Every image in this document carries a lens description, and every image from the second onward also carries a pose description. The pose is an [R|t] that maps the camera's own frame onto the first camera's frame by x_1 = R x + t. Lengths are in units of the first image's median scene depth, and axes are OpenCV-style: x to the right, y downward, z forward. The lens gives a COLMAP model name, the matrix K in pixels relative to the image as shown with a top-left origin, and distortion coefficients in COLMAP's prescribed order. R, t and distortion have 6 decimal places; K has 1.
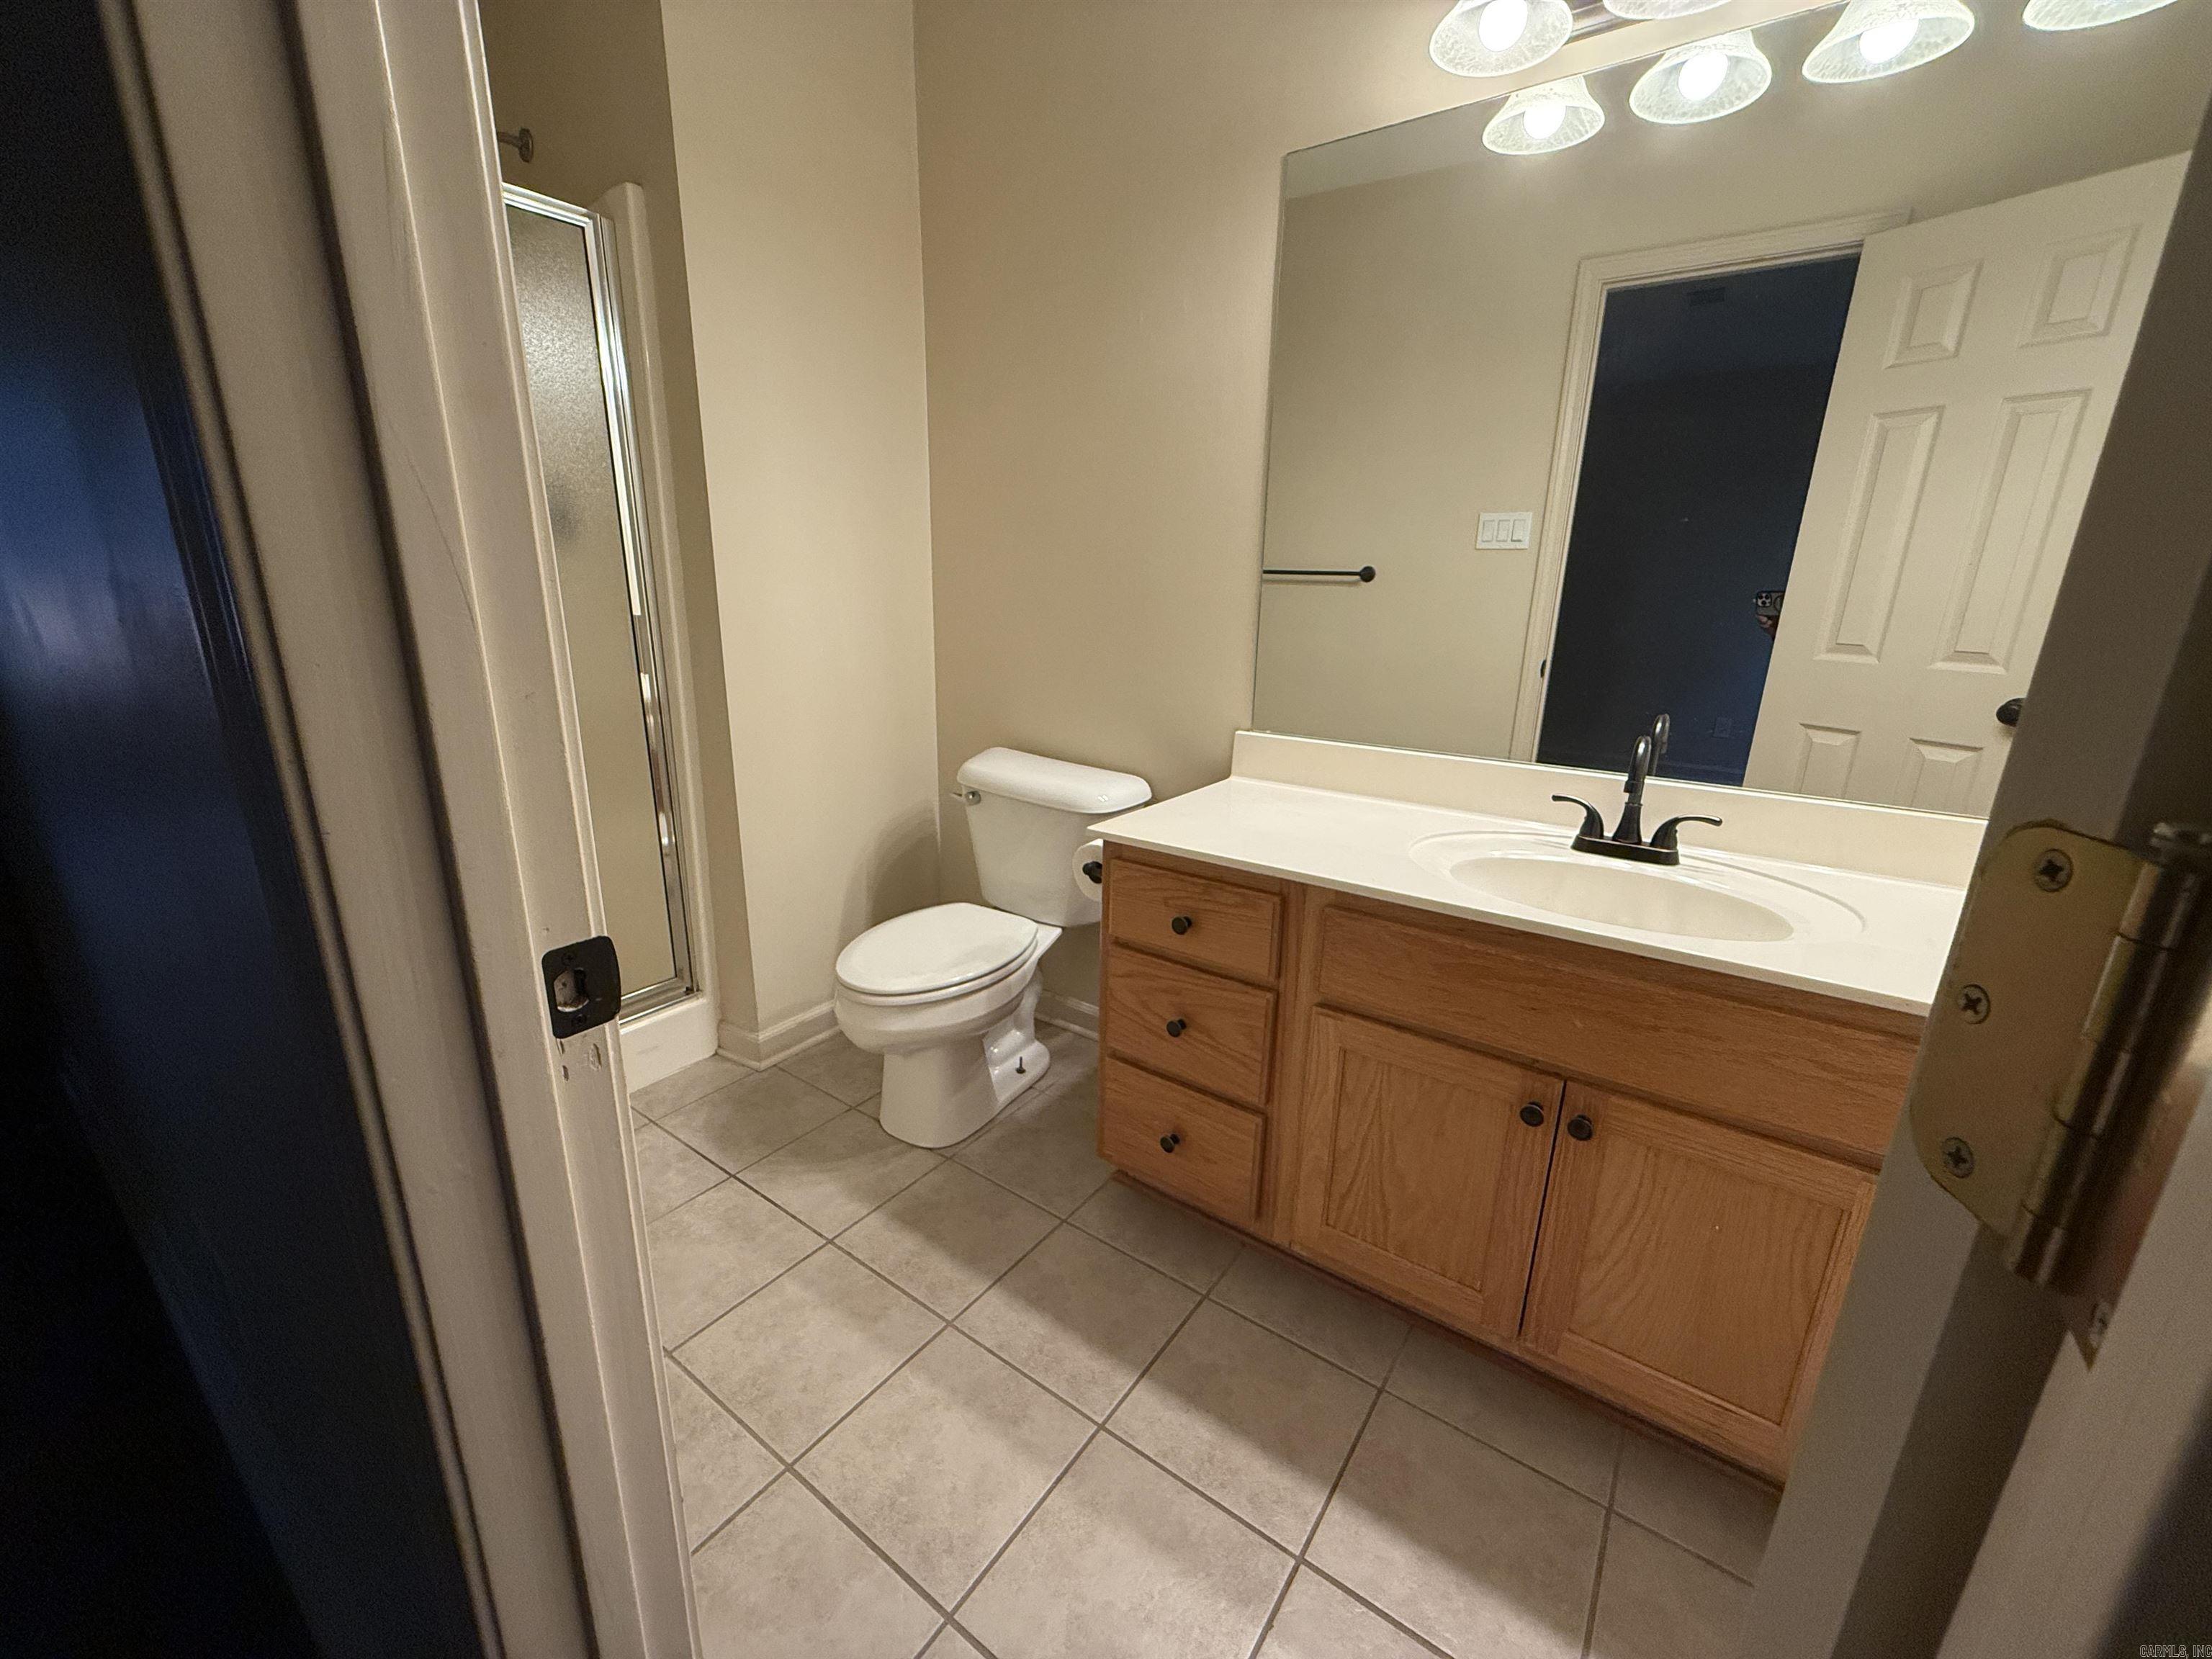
lens RADIAL K [[883.6, 0, 1101.7], [0, 883.6, 830.8], [0, 0, 1]] dist [-0.000579, 0.000494]
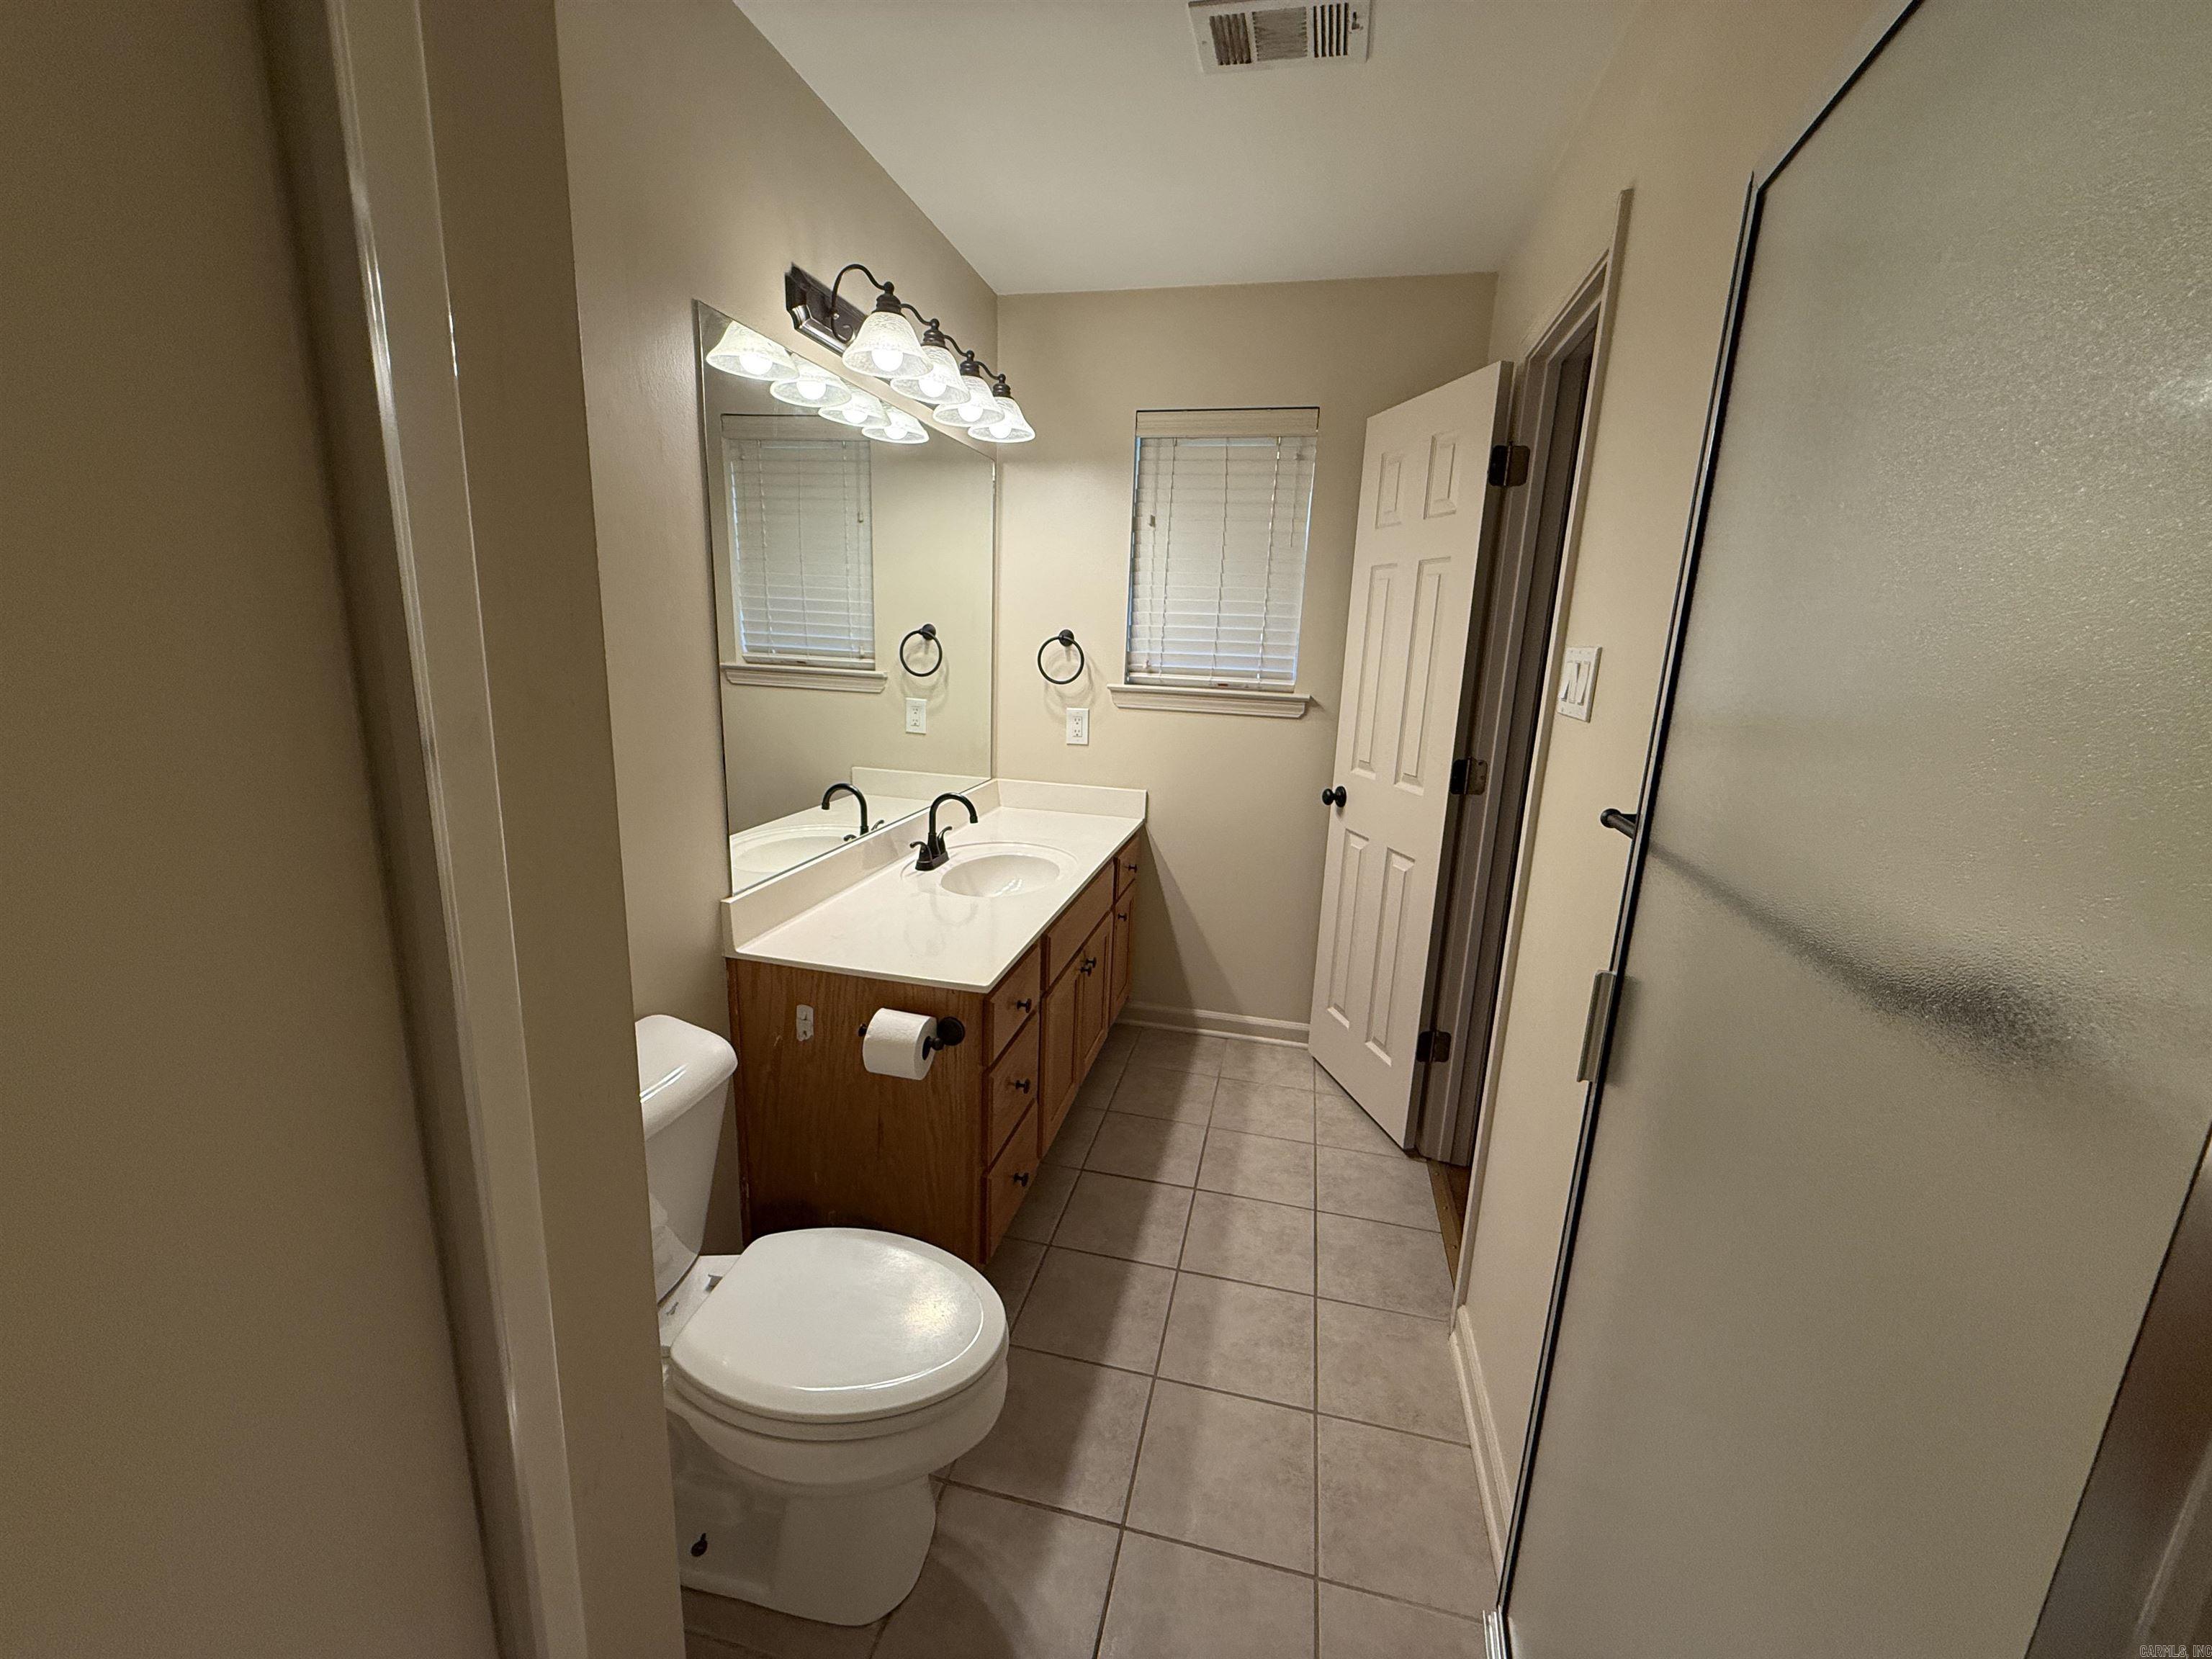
lens RADIAL K [[883.6, 0, 1101.7], [0, 883.6, 830.8], [0, 0, 1]] dist [-0.000579, 0.000494]
pose [[-0.386589, -0.236546, 0.891401, -0.908102], [0.205092, 0.920295, 0.333159, -0.464180], [-0.899159, 0.311615, -0.307262, 1.061978]]
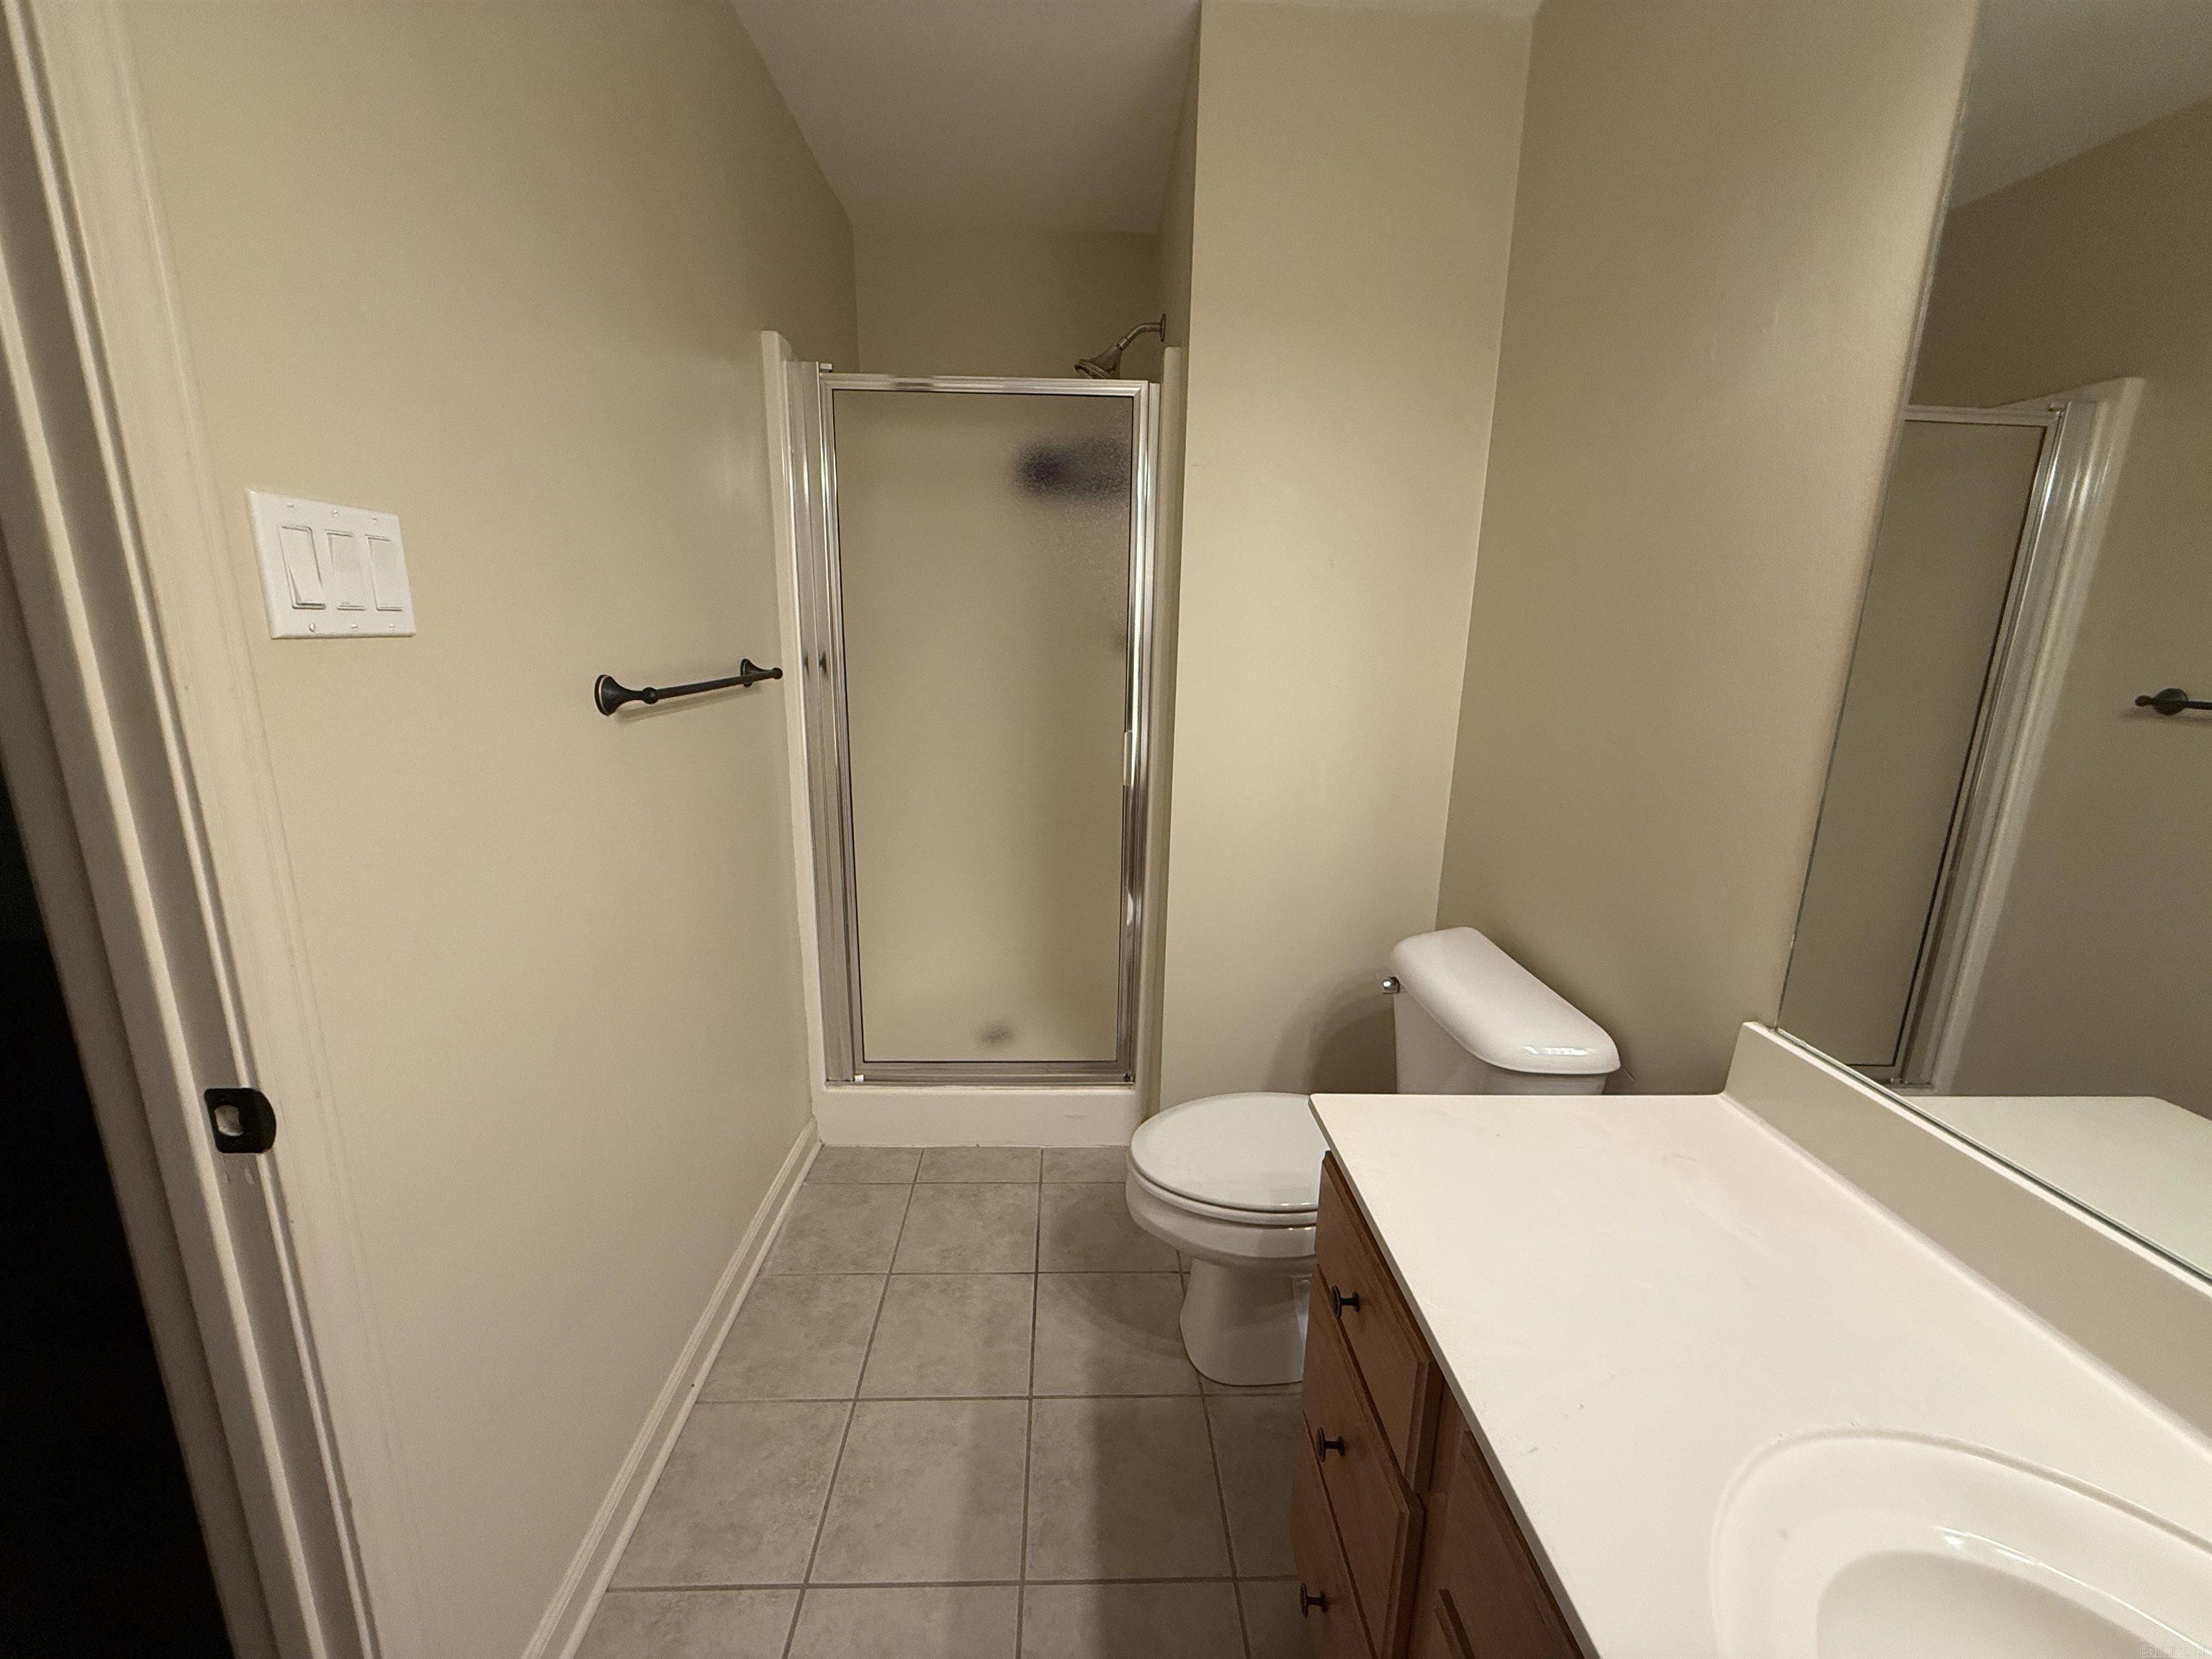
lens RADIAL K [[883.6, 0, 1101.7], [0, 883.6, 830.8], [0, 0, 1]] dist [-0.000579, 0.000494]
pose [[0.612732, 0.171612, -0.771433, 0.371883], [-0.223054, 0.974005, 0.039510, -0.189820], [0.758160, 0.147862, 0.635082, 0.353592]]
